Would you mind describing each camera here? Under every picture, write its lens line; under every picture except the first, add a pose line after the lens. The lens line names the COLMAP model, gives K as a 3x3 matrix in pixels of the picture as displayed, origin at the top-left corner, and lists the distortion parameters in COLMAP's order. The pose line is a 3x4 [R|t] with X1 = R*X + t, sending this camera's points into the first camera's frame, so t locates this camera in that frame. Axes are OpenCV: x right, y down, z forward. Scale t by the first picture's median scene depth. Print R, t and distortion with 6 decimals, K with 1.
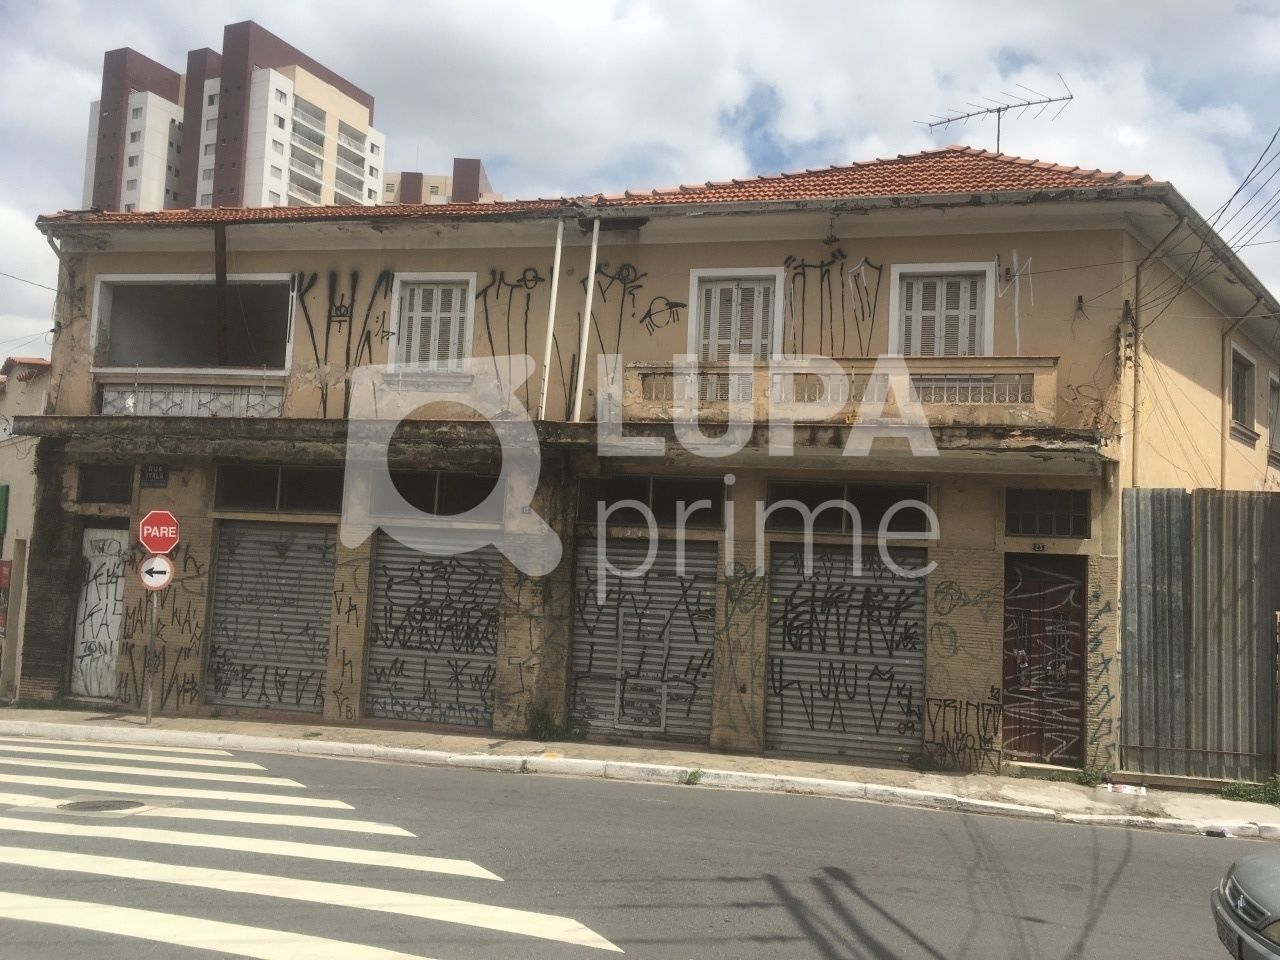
lens RADIAL K [[1042.1, 0, 603.0], [0, 1042.1, 472.4], [0, 0, 1]] dist [0.054351, -0.043484]
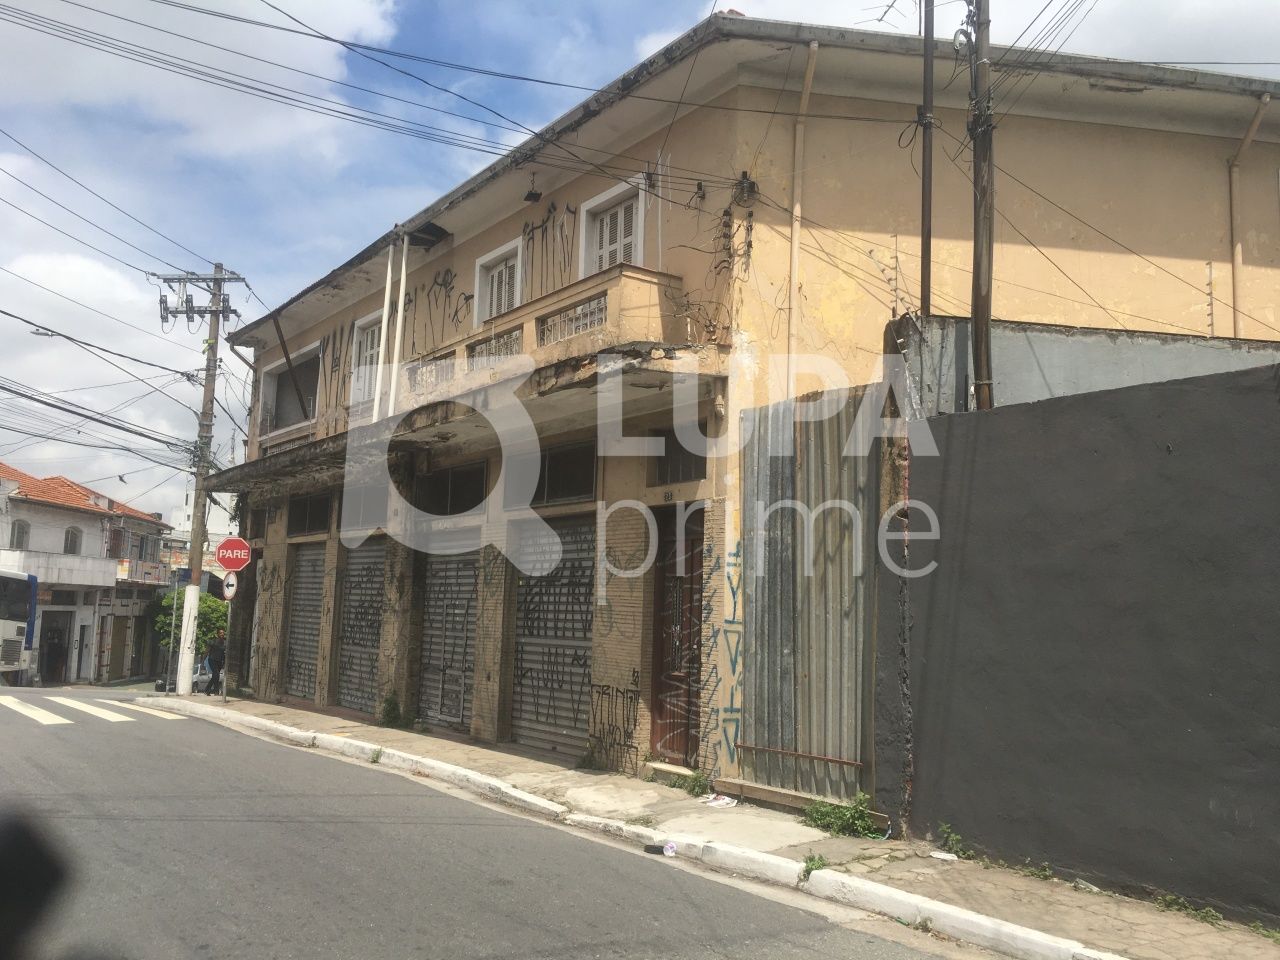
lens RADIAL K [[1042.1, 0, 640.8], [0, 1042.1, 478.7], [0, 0, 1]] dist [0.054351, -0.043484]
pose [[0.774973, -0.103820, -0.623409, 0.821265], [0.057333, 0.993897, -0.094247, 0.120572], [0.629389, 0.037297, 0.776195, 0.327225]]
